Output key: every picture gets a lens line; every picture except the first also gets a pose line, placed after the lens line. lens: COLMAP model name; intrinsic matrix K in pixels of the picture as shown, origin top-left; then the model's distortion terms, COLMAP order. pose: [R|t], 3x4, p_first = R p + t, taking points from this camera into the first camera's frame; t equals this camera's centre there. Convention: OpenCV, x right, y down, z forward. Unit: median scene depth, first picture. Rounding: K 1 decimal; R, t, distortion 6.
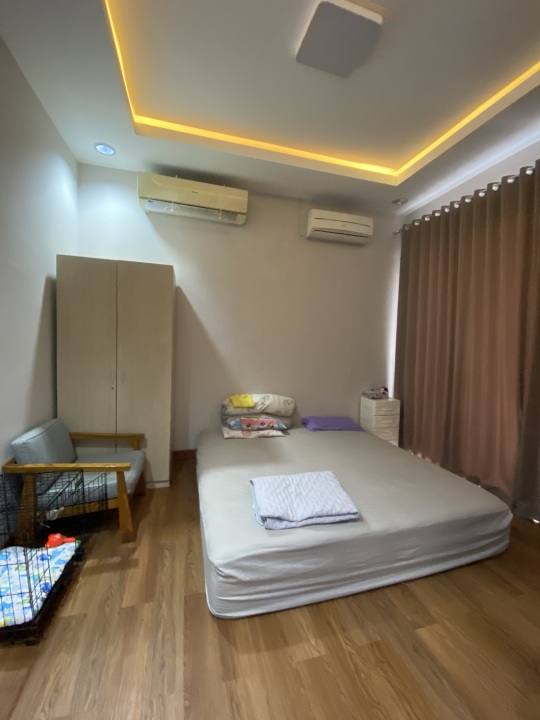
lens RADIAL K [[295.9, 0, 272.2], [0, 295.9, 356.6], [0, 0, 1]] dist [0.034490, -0.003965]
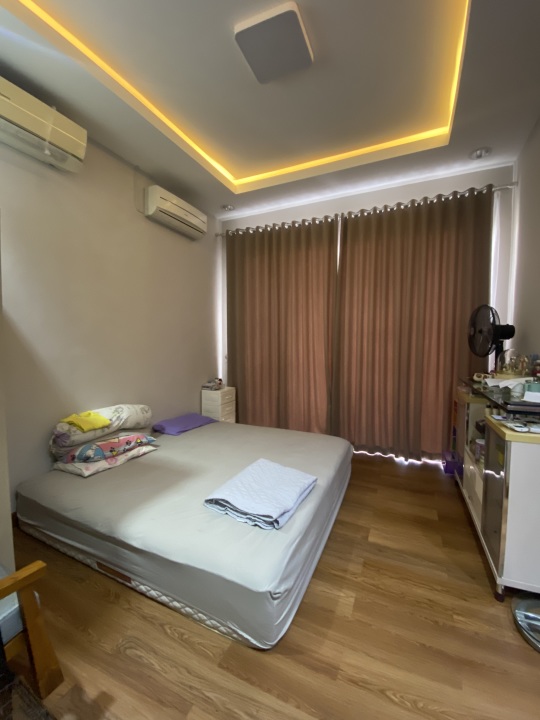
lens RADIAL K [[295.9, 0, 270.6], [0, 295.9, 358.7], [0, 0, 1]] dist [0.034490, -0.003965]
pose [[0.675556, -0.083848, 0.732526, -0.349416], [0.066431, 0.996394, 0.052787, -0.014909], [-0.734310, 0.013002, 0.678690, 0.174951]]
